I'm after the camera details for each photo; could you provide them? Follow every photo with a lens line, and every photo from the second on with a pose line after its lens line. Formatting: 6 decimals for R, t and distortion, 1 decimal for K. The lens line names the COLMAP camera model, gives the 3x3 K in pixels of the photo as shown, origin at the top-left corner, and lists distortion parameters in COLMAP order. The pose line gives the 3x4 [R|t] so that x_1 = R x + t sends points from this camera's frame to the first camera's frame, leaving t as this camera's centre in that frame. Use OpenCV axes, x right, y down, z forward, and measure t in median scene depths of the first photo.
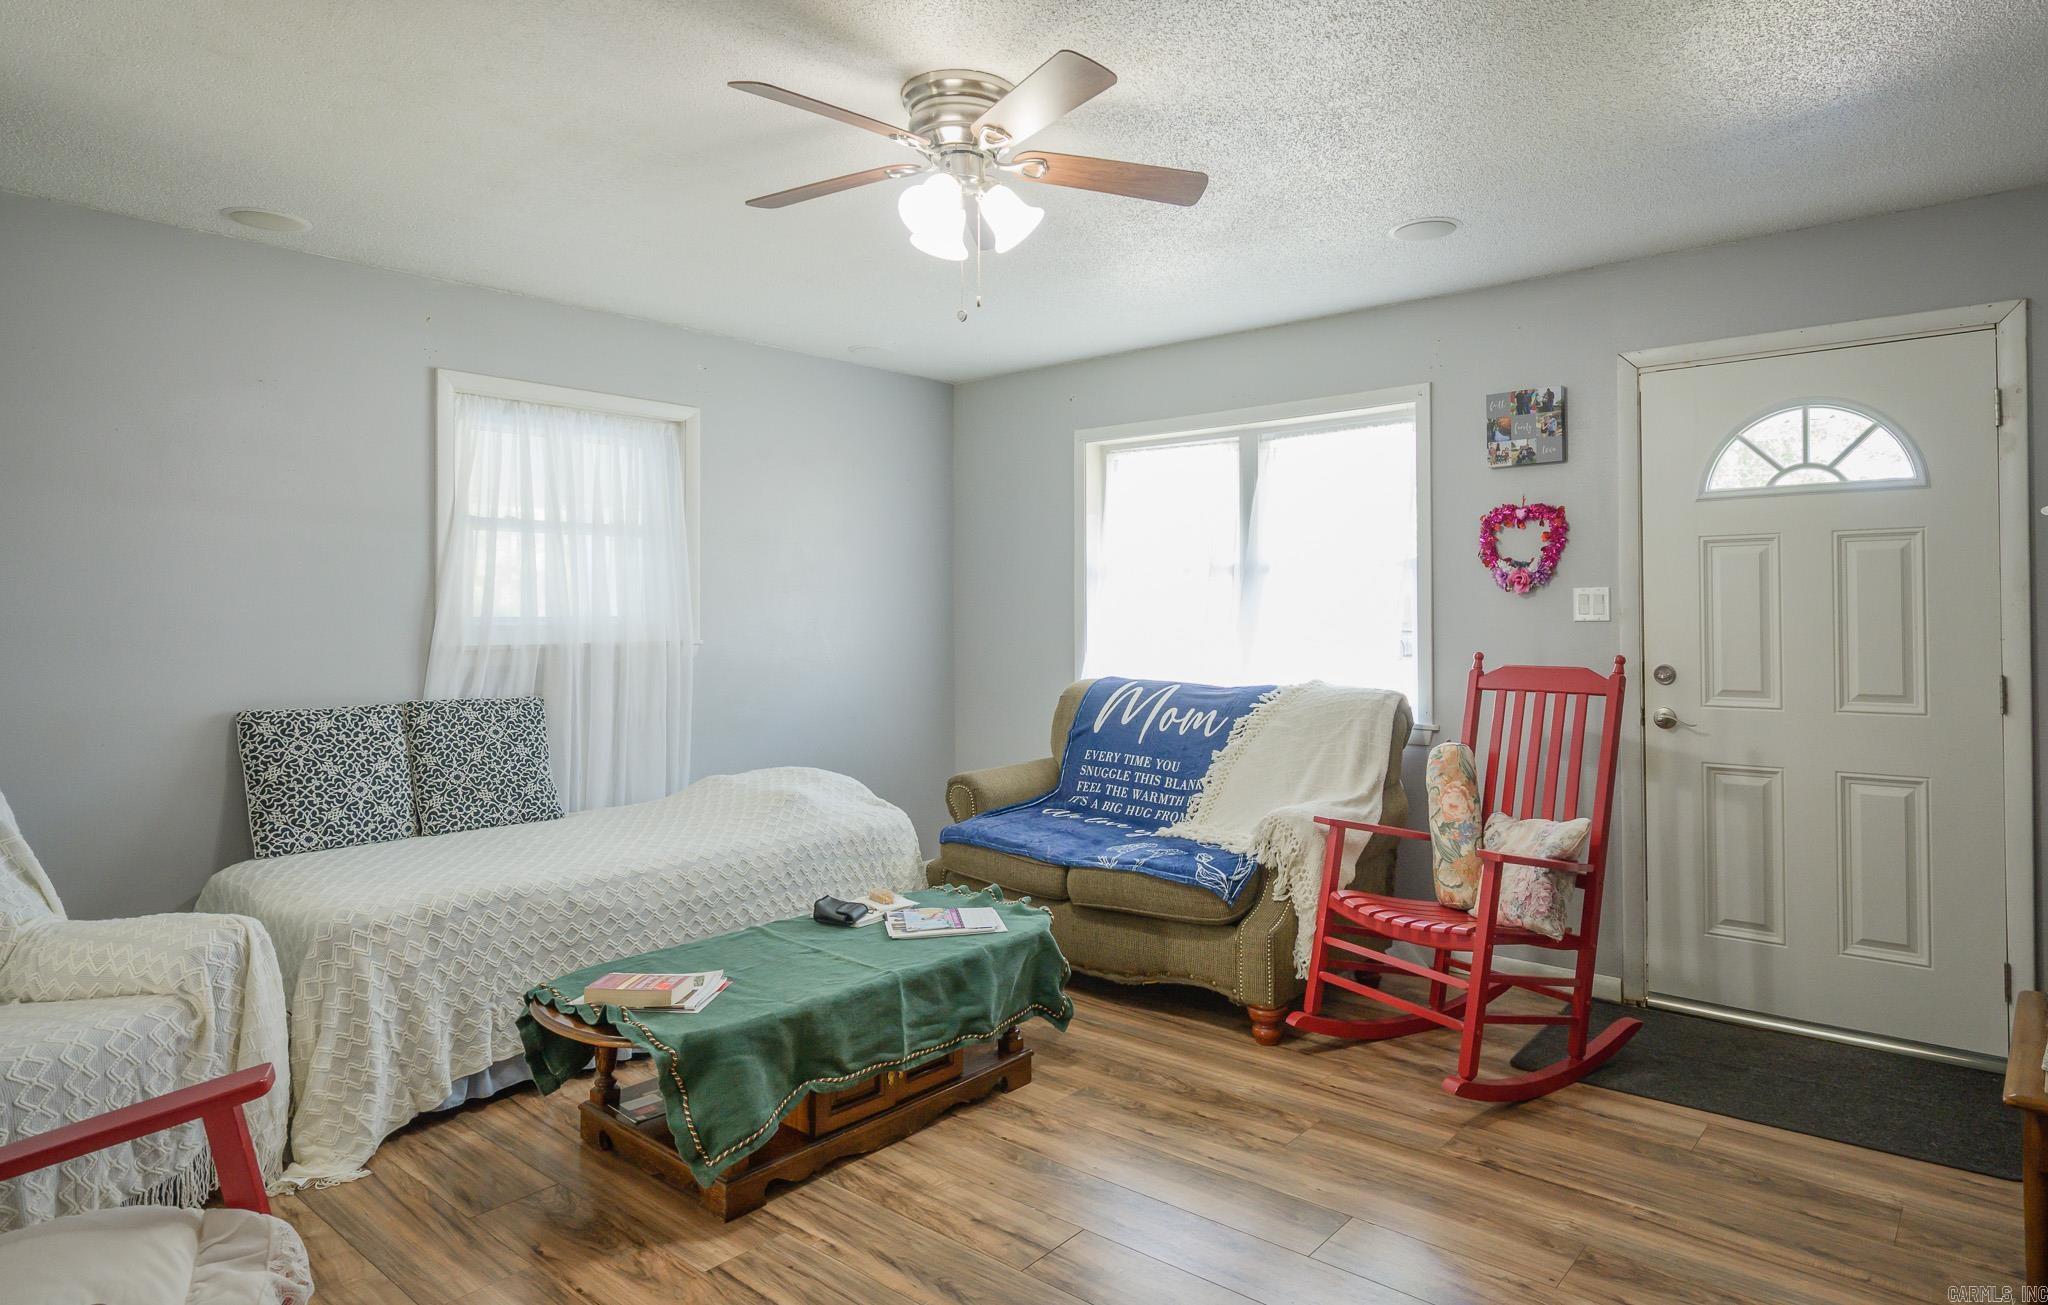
lens RADIAL K [[1177.2, 0, 1092.9], [0, 1177.2, 596.8], [0, 0, 1]] dist [0.000584, -0.000246]
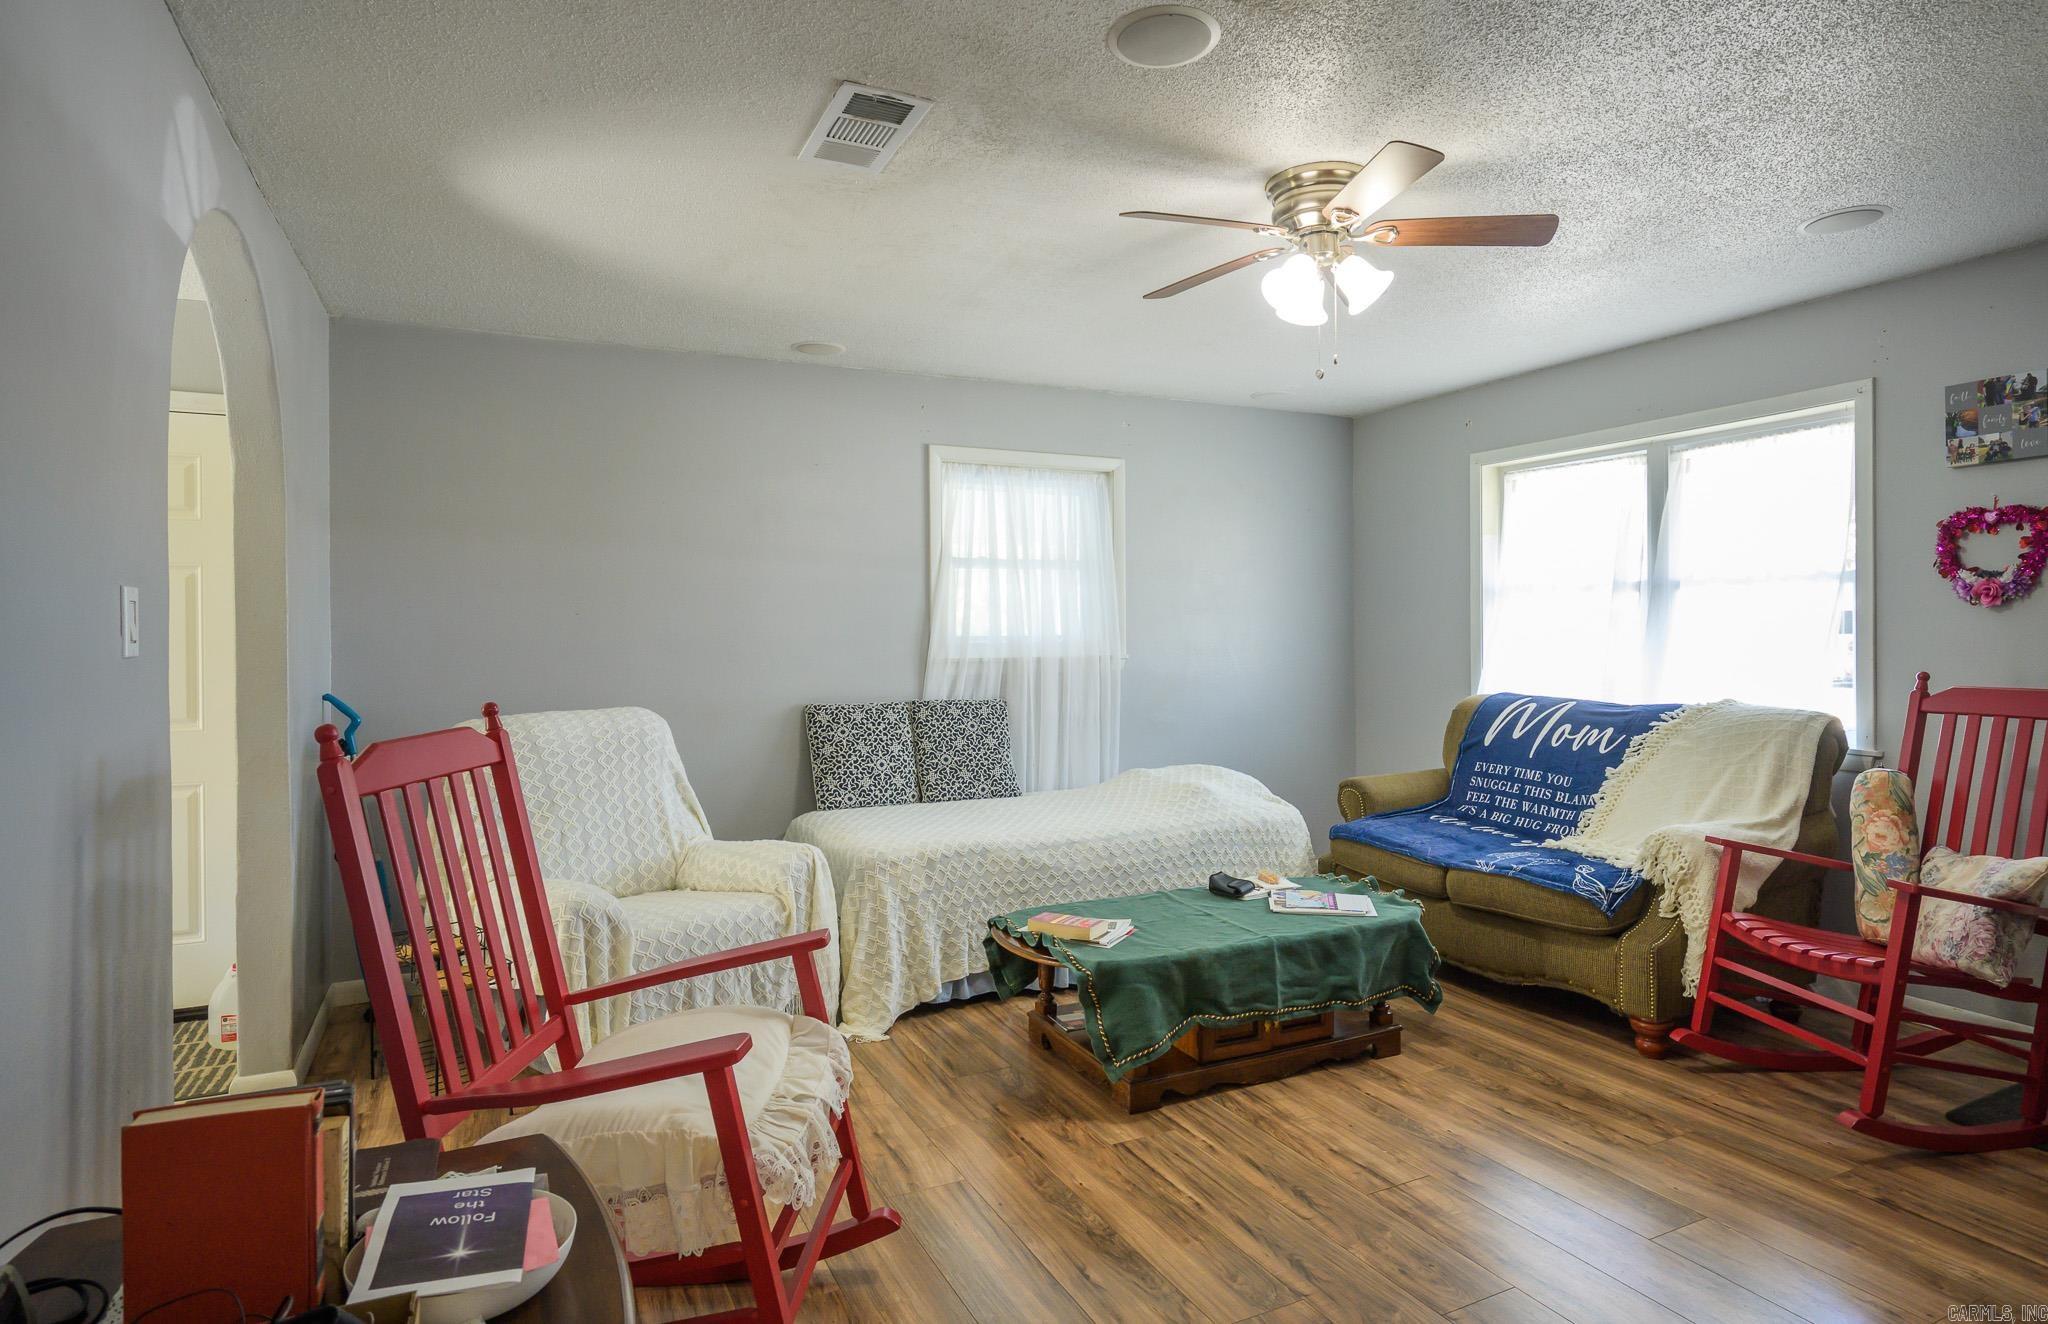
lens RADIAL K [[1126.2, 0, 1023.6], [0, 1126.2, 636.2], [0, 0, 1]] dist [0.006557, 0.001102]
pose [[0.906841, -0.002510, -0.421465, 0.070277], [0.009959, 0.999831, 0.015475, -0.001382], [0.421354, -0.018231, 0.906713, -0.100137]]
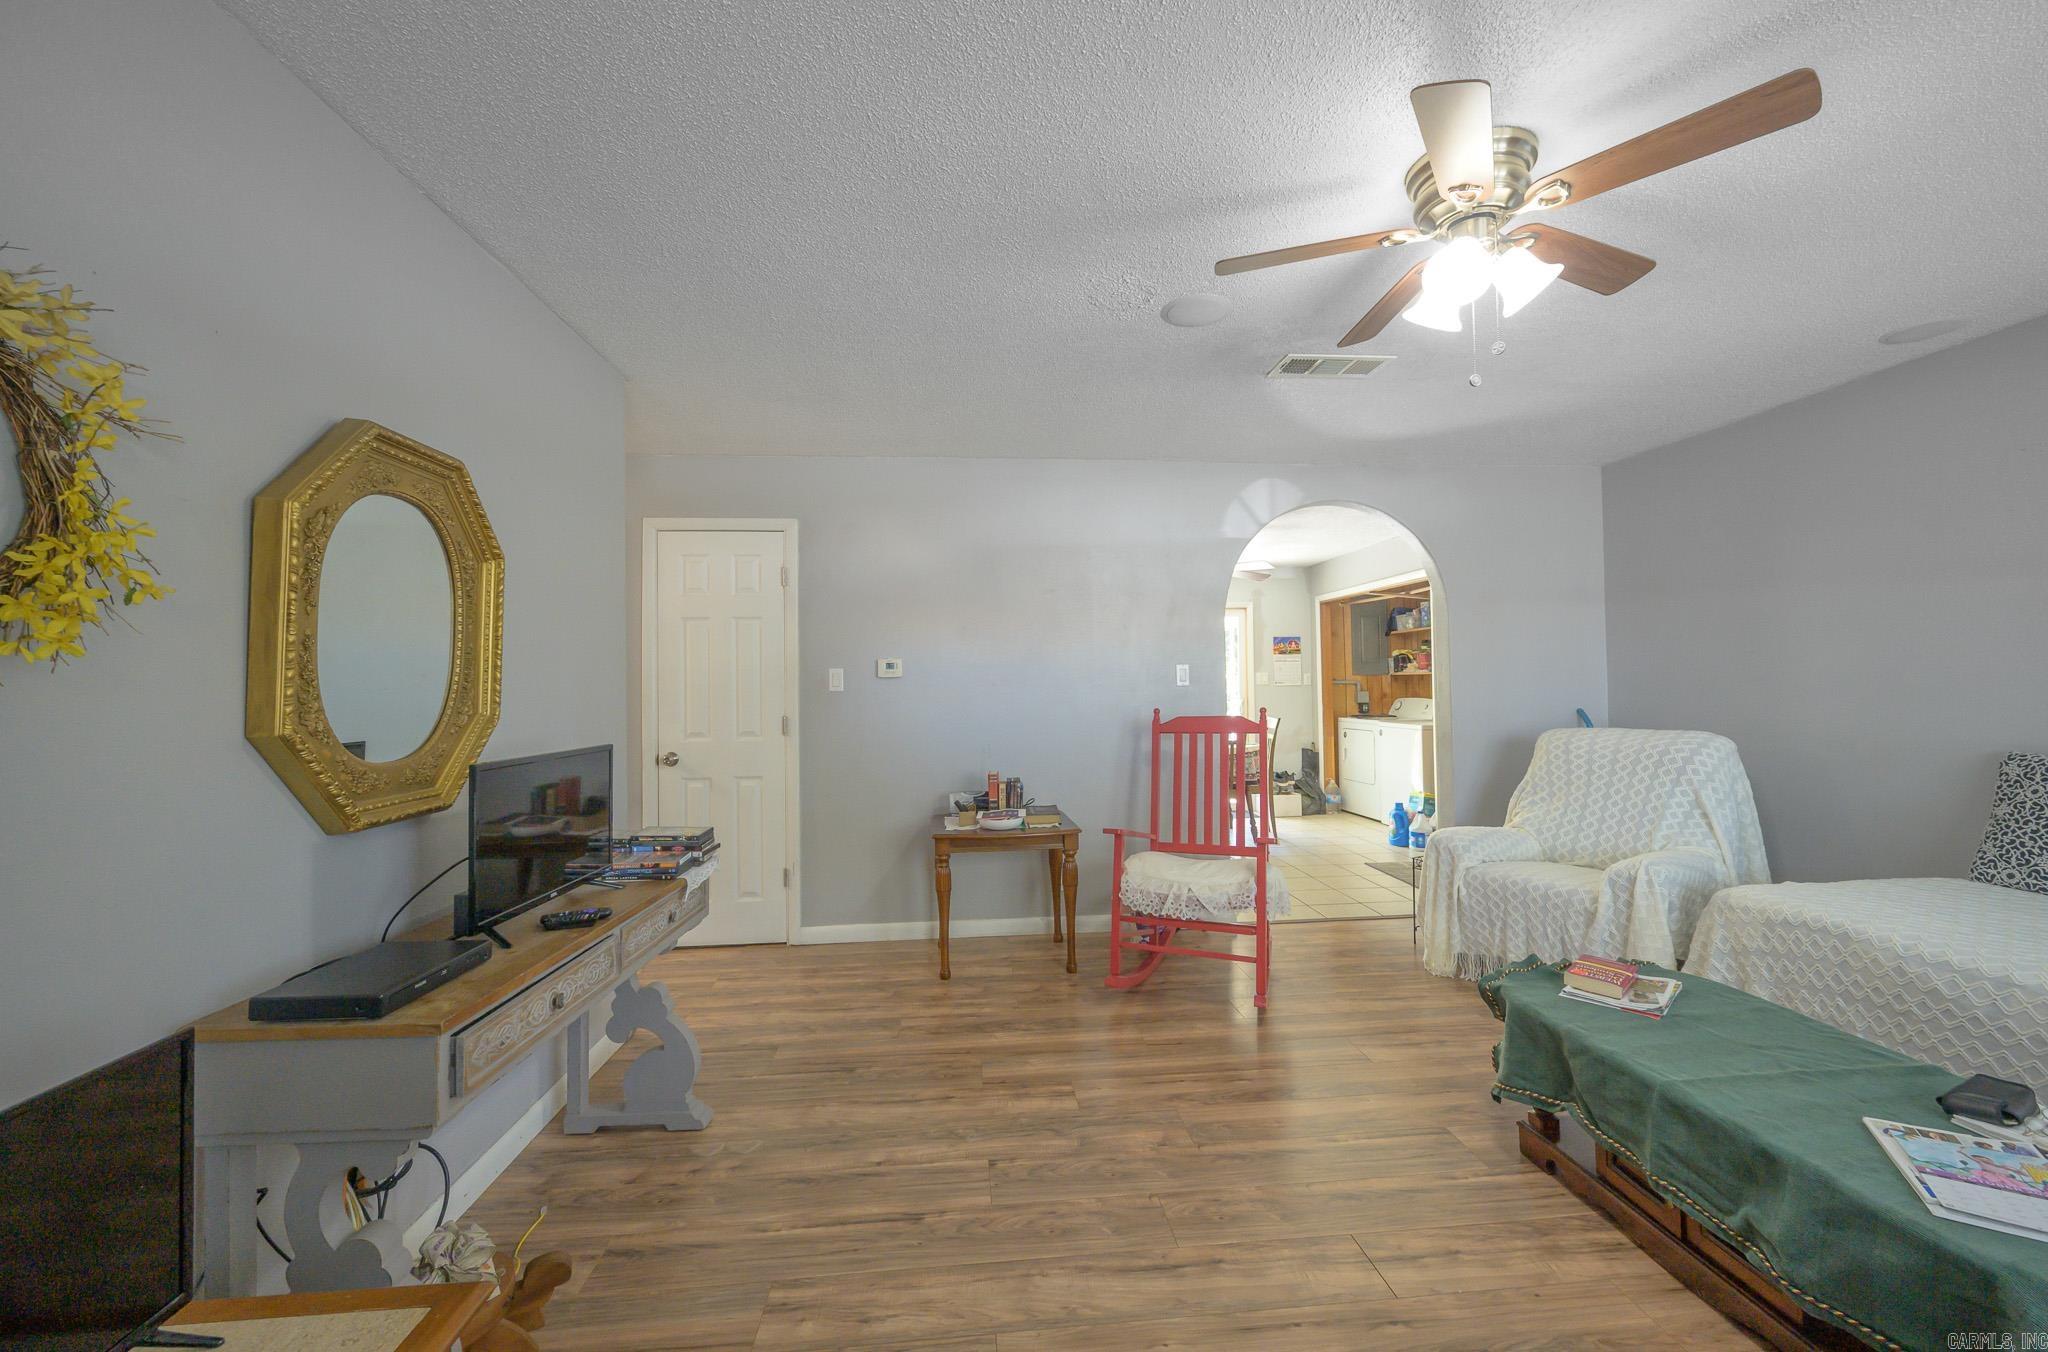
lens RADIAL K [[798.6, 0, 1024.7], [0, 798.6, 667.8], [0, 0, 1]] dist [-0.000778, -0.000017]
pose [[-0.721766, 0.000288, -0.692137, 0.494247], [0.028718, 0.999151, -0.029531, 0.012766], [0.691541, -0.041192, -0.721162, 0.932017]]
